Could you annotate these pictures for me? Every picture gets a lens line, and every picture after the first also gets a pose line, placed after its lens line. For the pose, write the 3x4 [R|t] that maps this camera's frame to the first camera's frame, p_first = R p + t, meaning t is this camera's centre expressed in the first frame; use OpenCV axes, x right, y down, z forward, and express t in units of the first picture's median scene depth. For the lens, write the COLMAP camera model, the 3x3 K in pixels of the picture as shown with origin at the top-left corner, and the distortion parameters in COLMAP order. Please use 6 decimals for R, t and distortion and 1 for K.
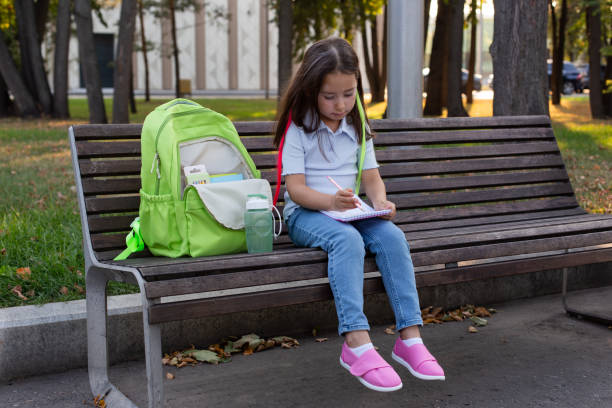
lens RADIAL K [[982.6, 0, 306.0], [0, 982.6, 204.0], [0, 0, 1]] dist [-0.005153, -0.026469]
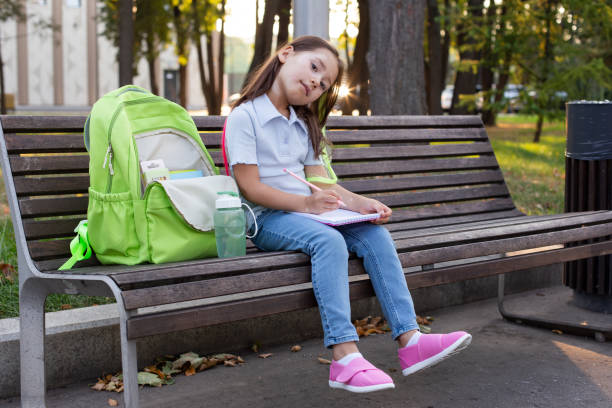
lens RADIAL K [[982.6, 0, 306.0], [0, 982.6, 204.0], [0, 0, 1]] dist [-0.005153, -0.026469]
pose [[0.978580, -0.010228, 0.205612, -0.153885], [0.015548, 0.999584, -0.024277, 0.022755], [-0.205279, 0.026954, 0.978332, 0.106127]]
